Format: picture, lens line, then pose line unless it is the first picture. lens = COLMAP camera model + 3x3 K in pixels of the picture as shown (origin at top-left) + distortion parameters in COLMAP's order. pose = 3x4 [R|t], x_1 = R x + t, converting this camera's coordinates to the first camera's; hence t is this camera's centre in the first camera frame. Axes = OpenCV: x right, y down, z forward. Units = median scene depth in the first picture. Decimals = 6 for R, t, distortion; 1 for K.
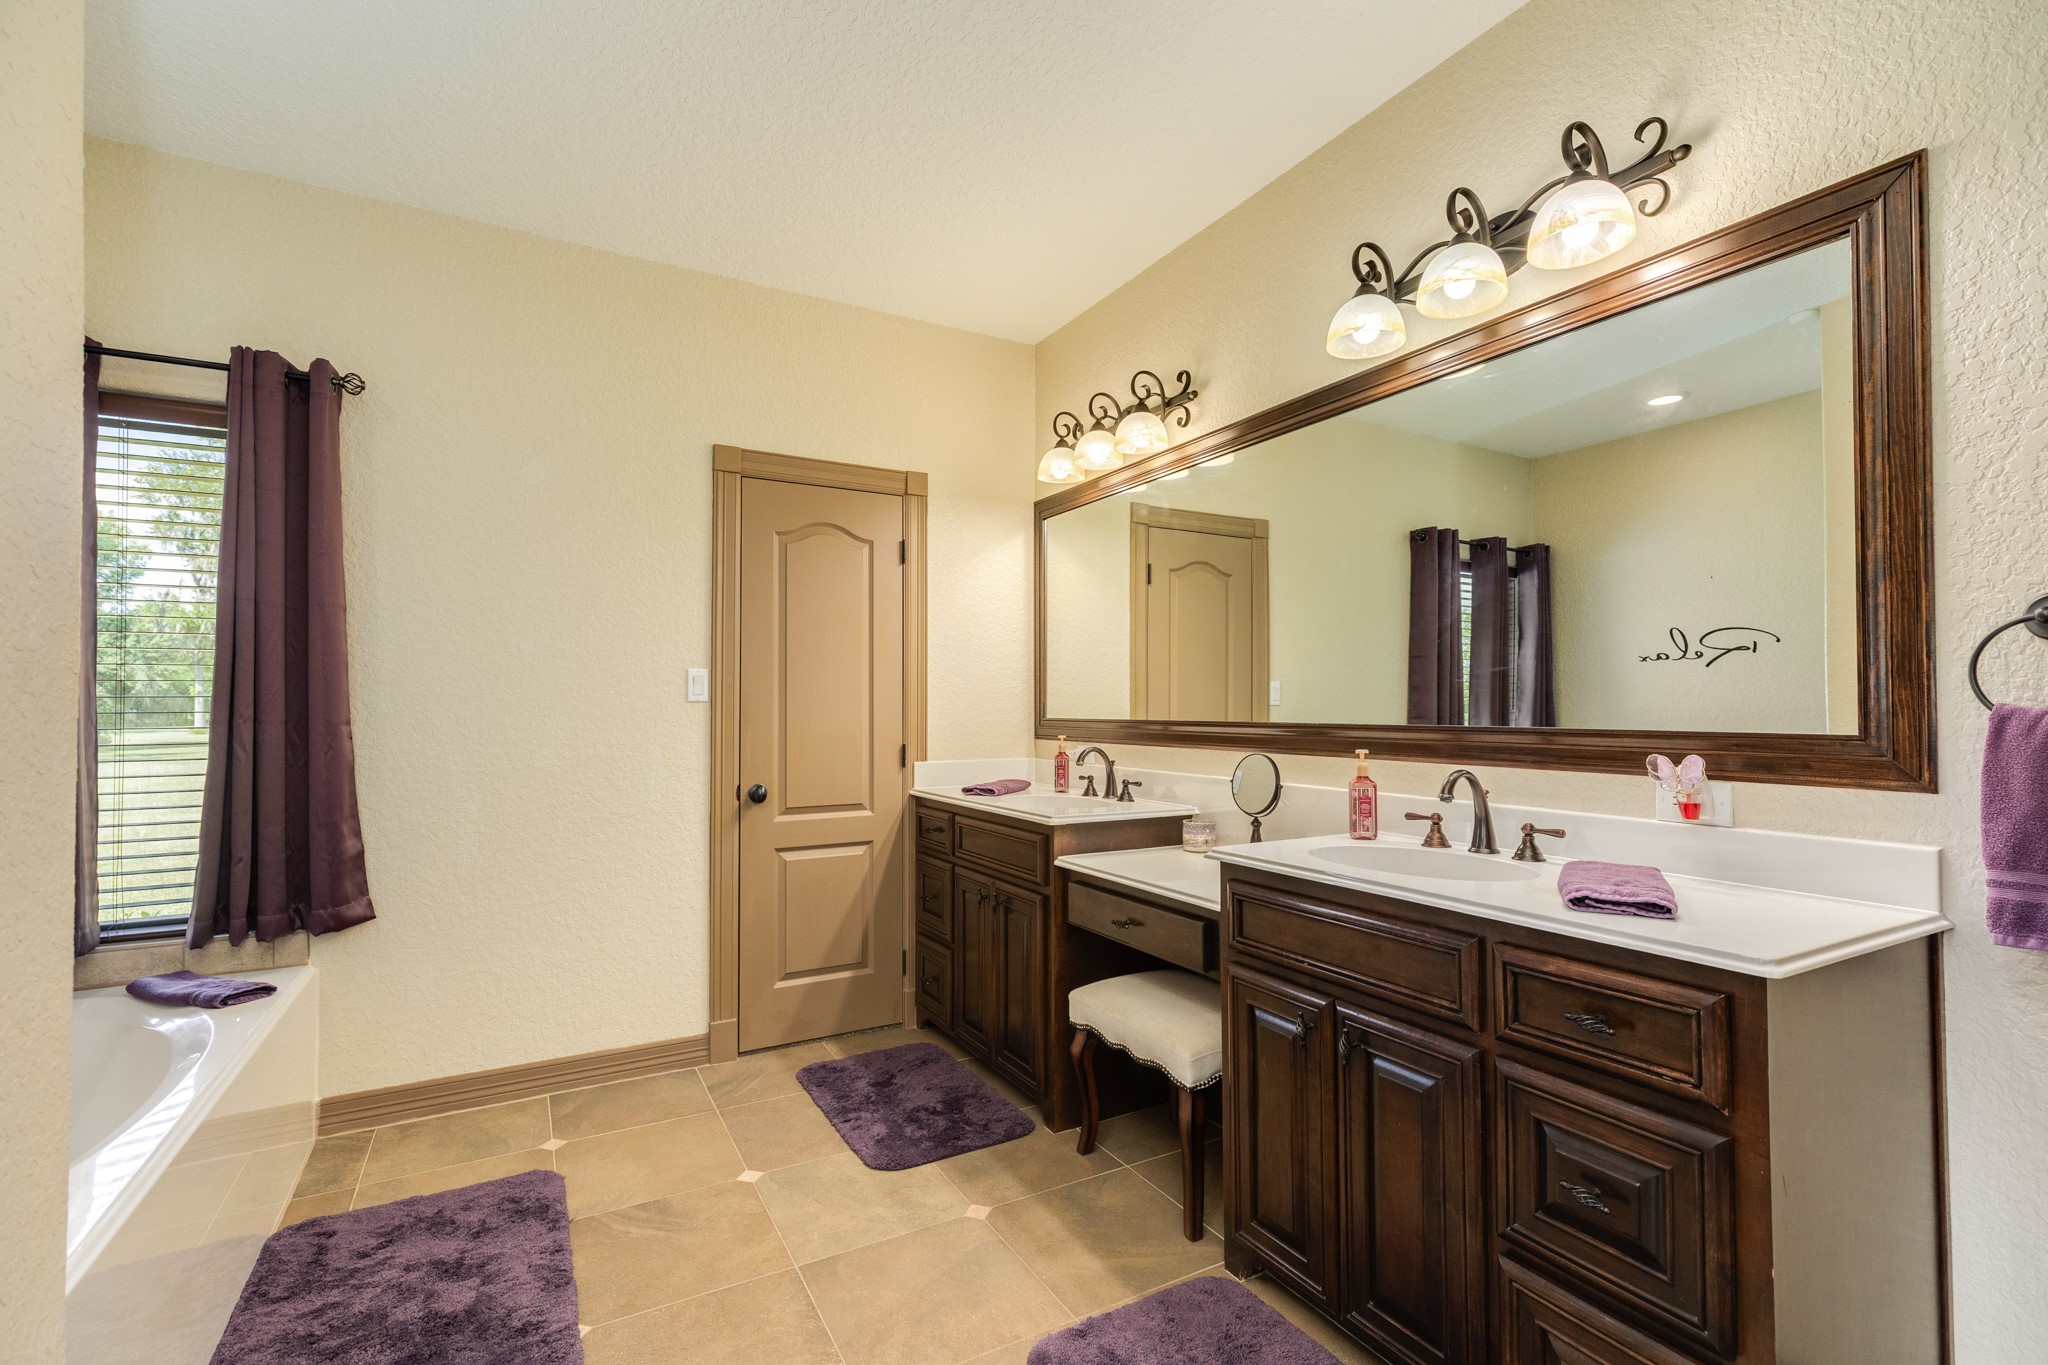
lens RADIAL K [[898.6, 0, 993.0], [0, 898.6, 698.1], [0, 0, 1]] dist [0.001175, 0.000033]
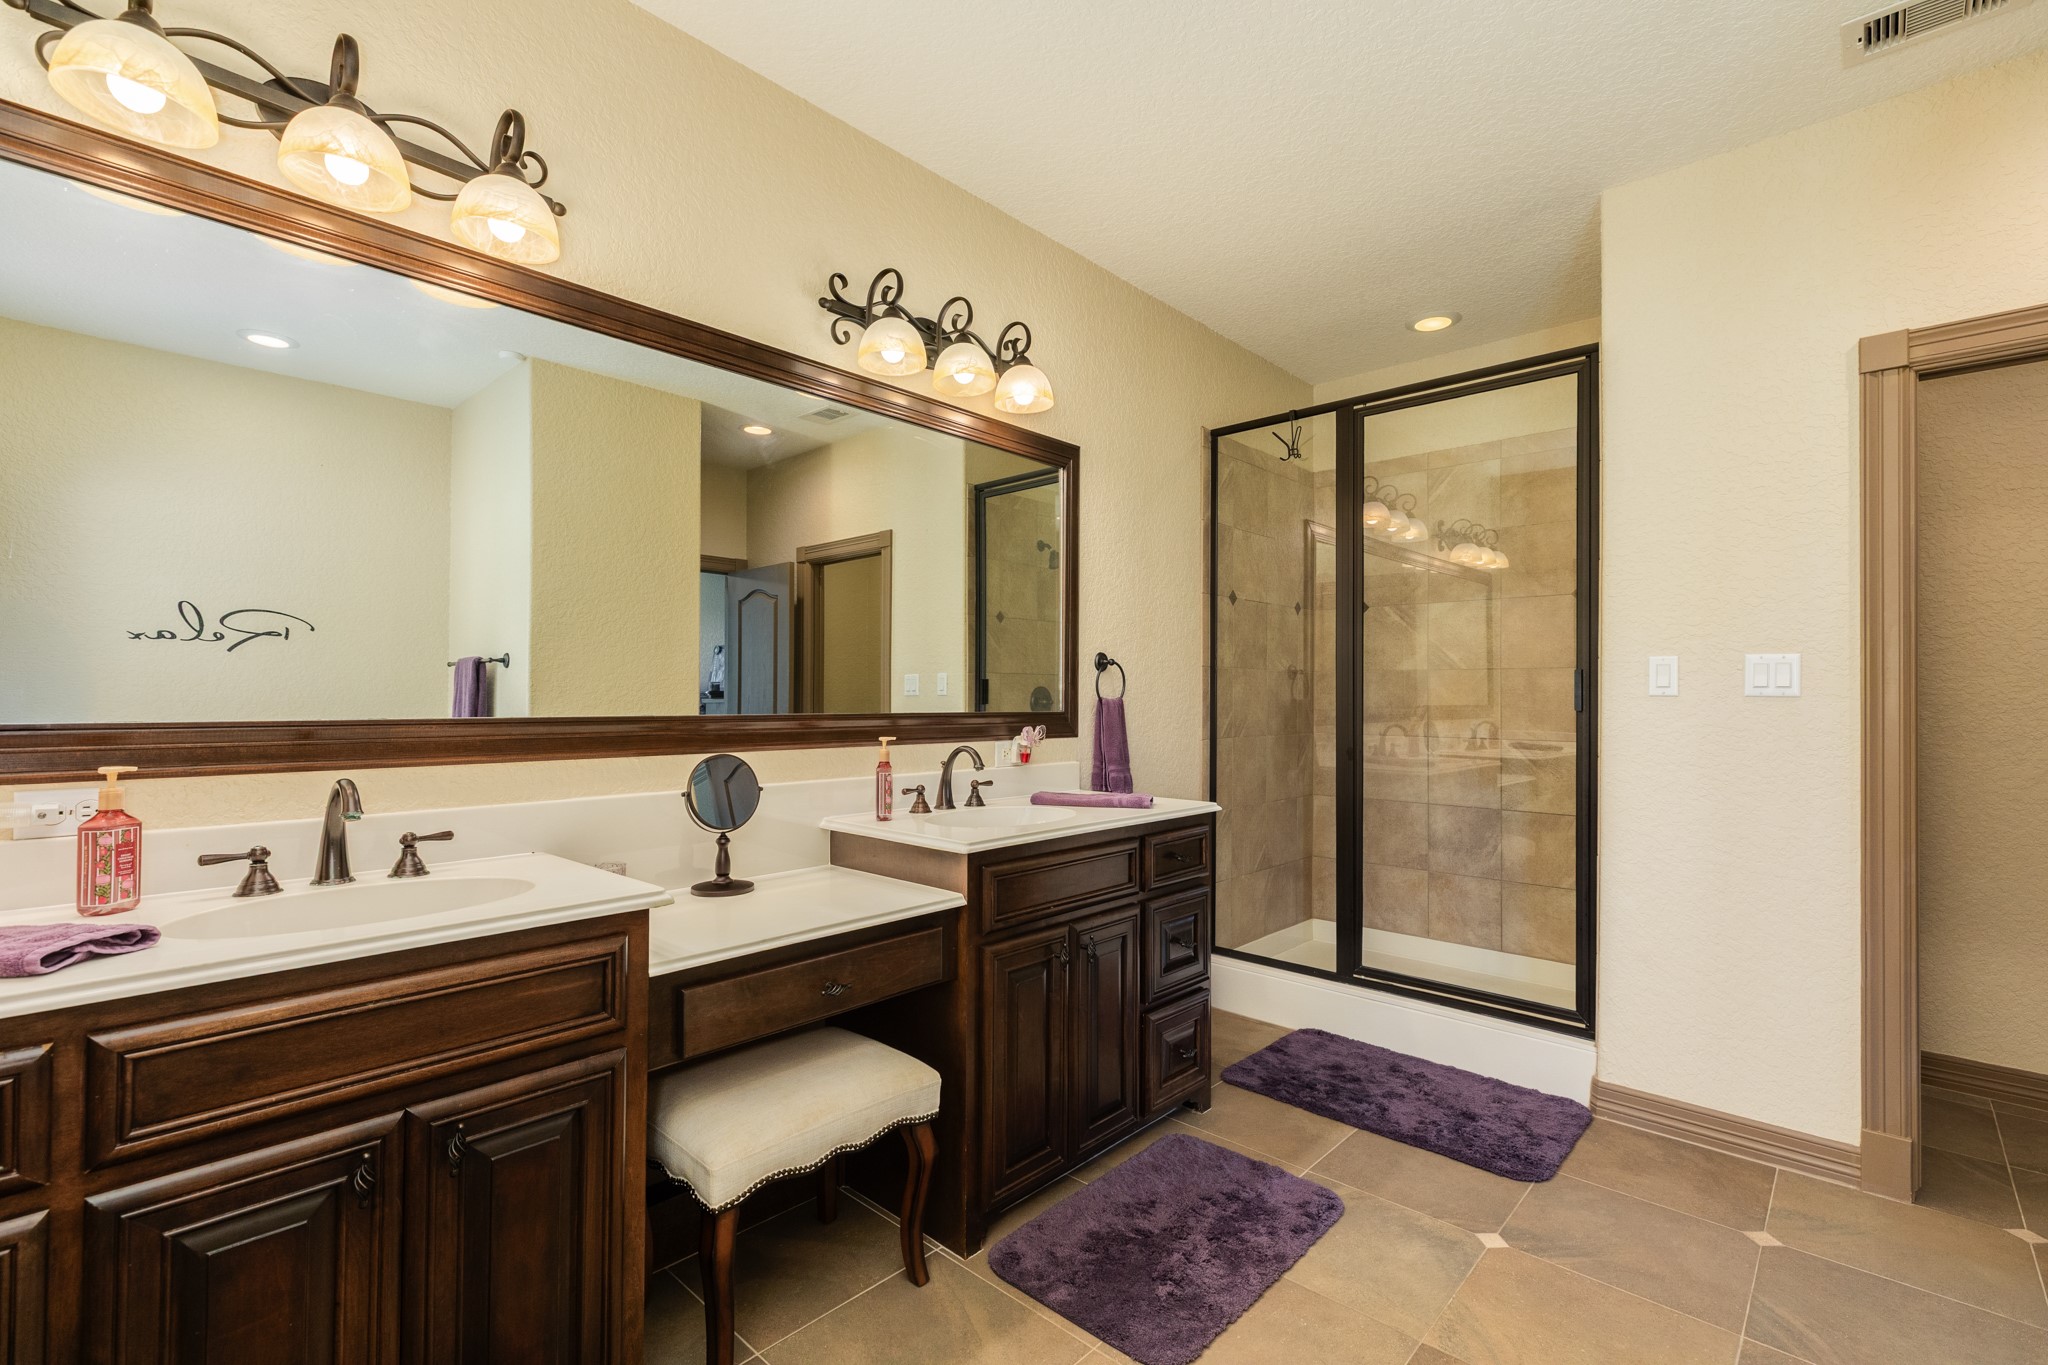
lens RADIAL K [[906.2, 0, 1021.9], [0, 906.2, 687.4], [0, 0, 1]] dist [0.000262, 0.000412]
pose [[-0.327607, 0.011535, 0.944744, -0.729761], [-0.012501, 0.999785, -0.016542, 0.014789], [-0.944732, -0.017229, -0.327392, 1.305407]]
